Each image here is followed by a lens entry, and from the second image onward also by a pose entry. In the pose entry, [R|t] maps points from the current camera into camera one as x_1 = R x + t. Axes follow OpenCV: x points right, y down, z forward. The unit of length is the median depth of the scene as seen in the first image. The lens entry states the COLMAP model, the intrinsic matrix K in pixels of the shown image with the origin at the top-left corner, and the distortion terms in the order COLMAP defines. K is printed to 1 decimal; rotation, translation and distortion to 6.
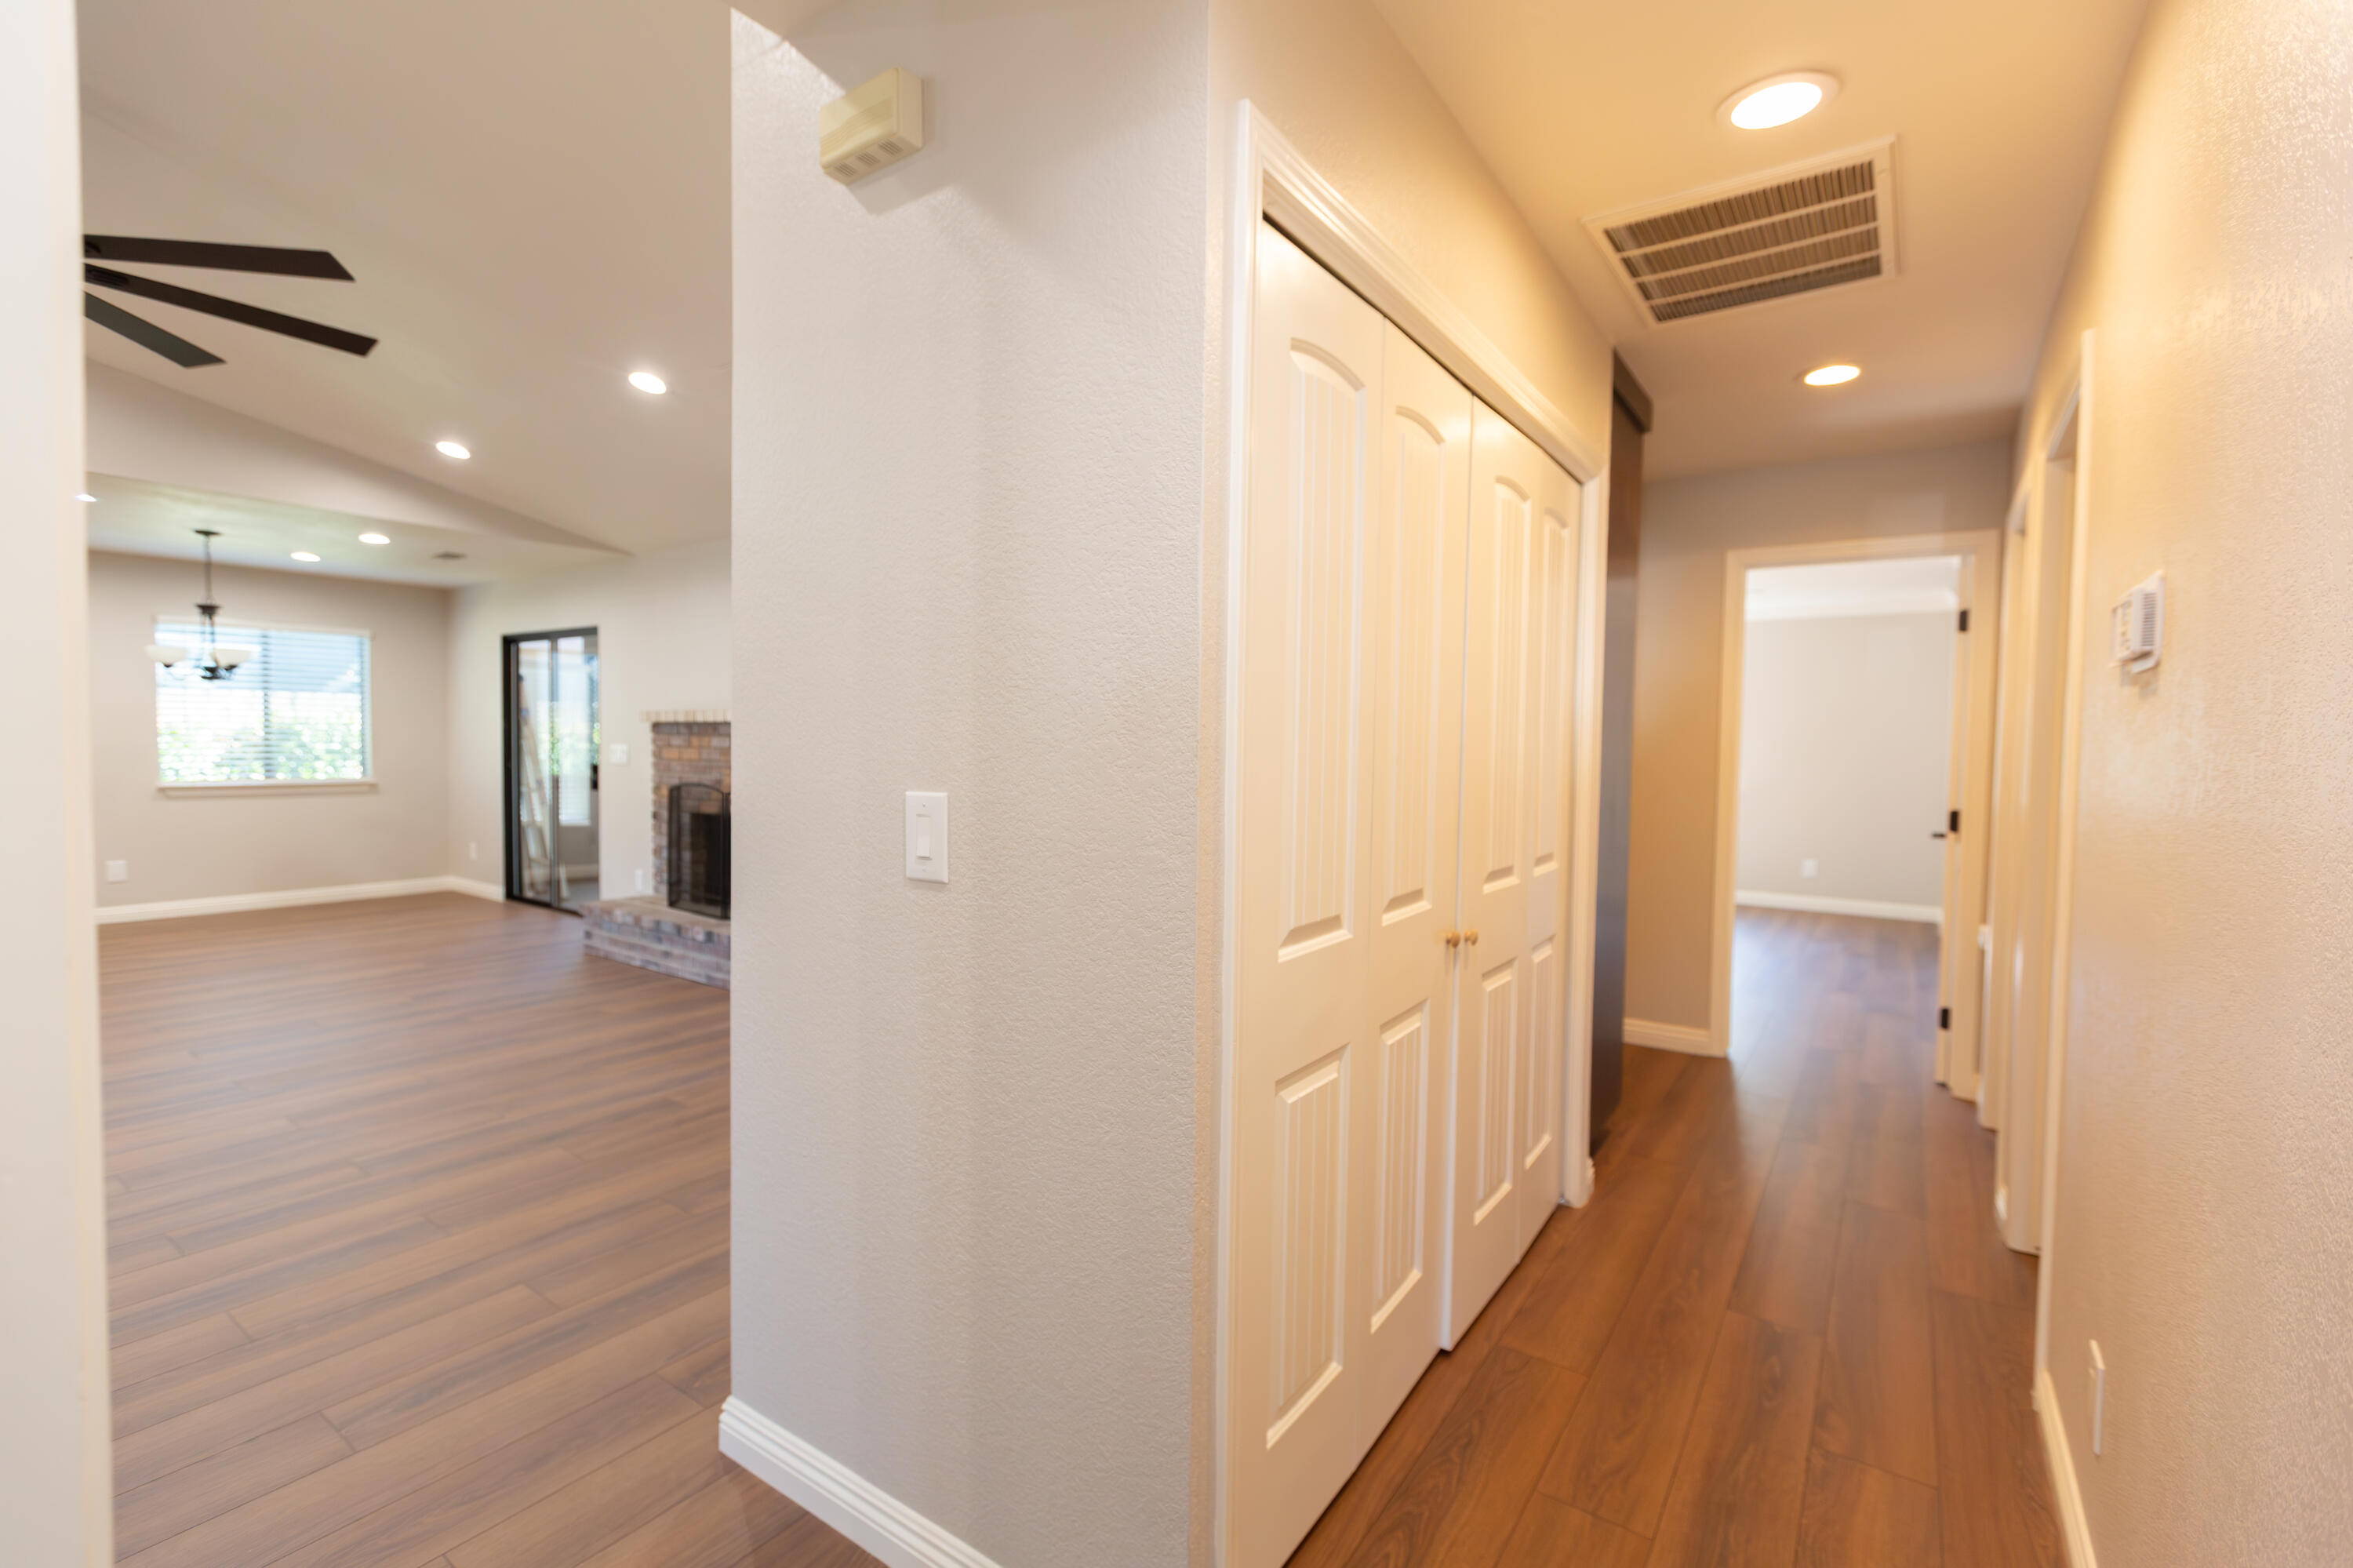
lens RADIAL K [[1042.2, 0, 1180.1], [0, 1042.2, 778.2], [0, 0, 1]] dist [0.003073, -0.000657]
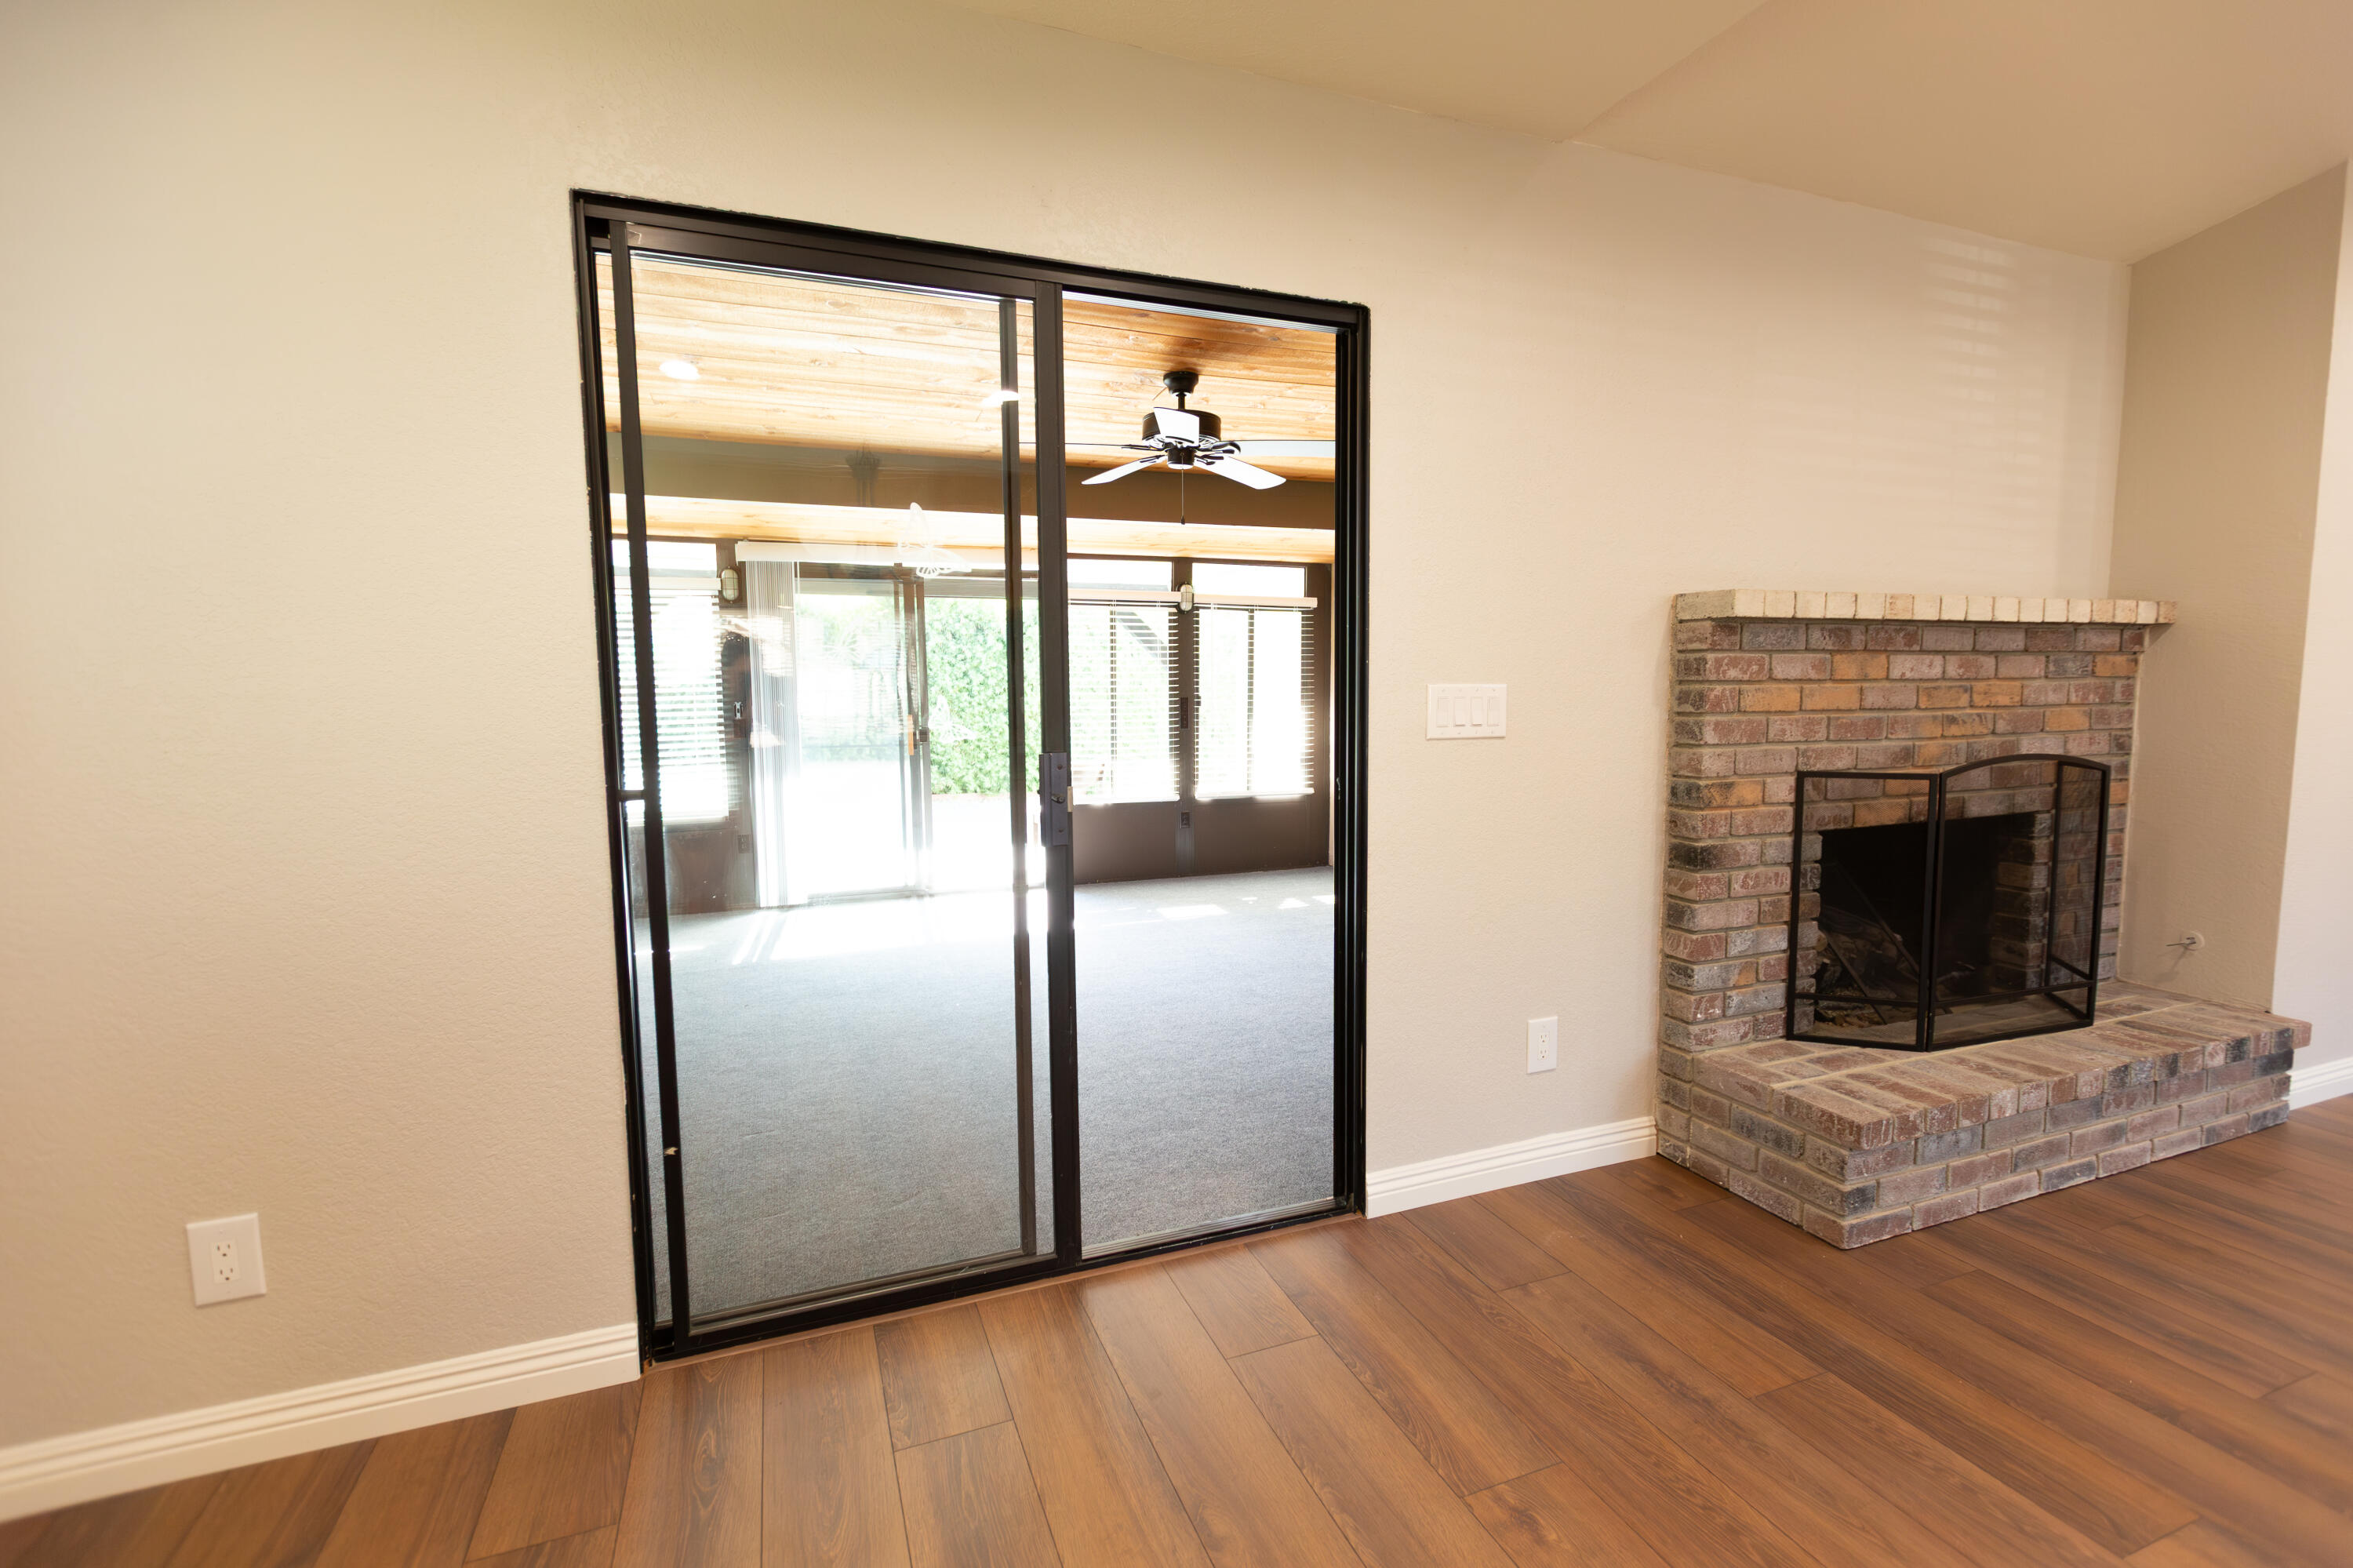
lens RADIAL K [[1042.2, 0, 1180.1], [0, 1042.2, 778.2], [0, 0, 1]] dist [0.003073, -0.000657]
pose [[0.554582, -0.093071, 0.826908, -0.999508], [0.046293, 0.995637, 0.081014, -0.037651], [-0.830841, -0.006649, 0.556471, 1.006495]]
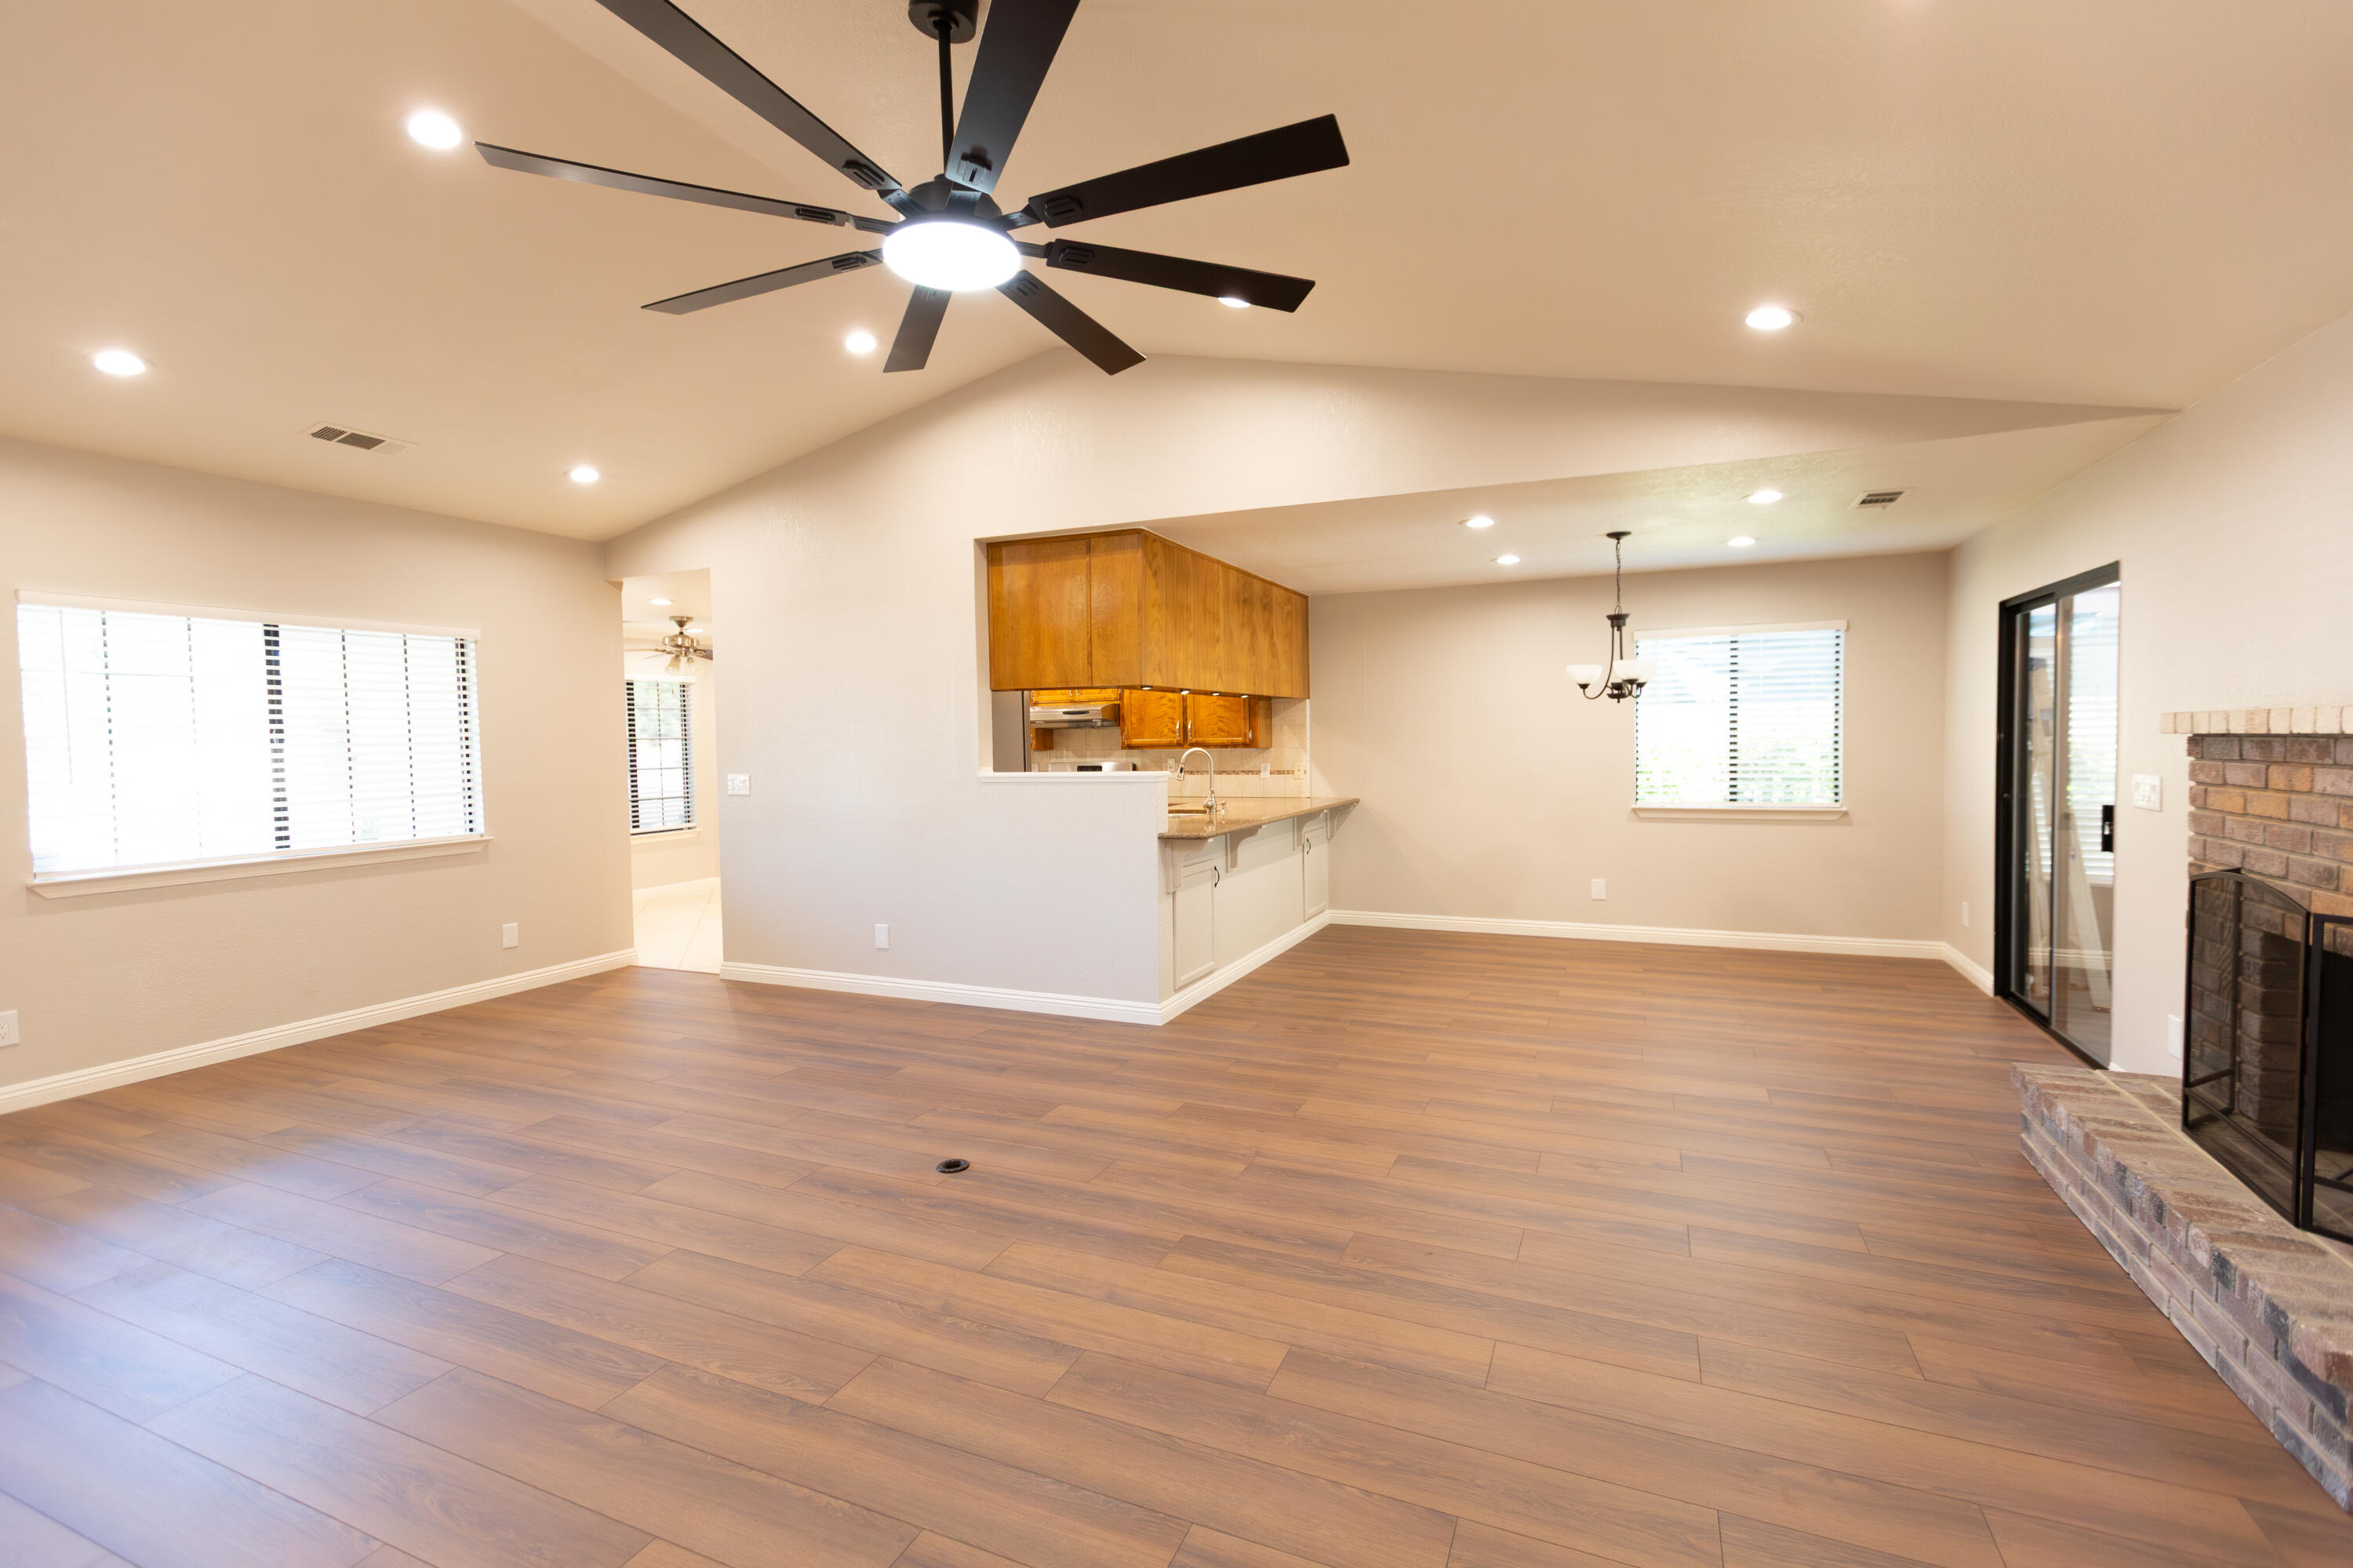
lens RADIAL K [[1042.2, 0, 1180.1], [0, 1042.2, 778.2], [0, 0, 1]] dist [0.003073, -0.000657]
pose [[0.193474, 0.021644, -0.980867, -0.117579], [-0.015839, 0.999695, 0.018935, -0.036411], [0.980978, 0.011873, 0.193758, 0.457365]]
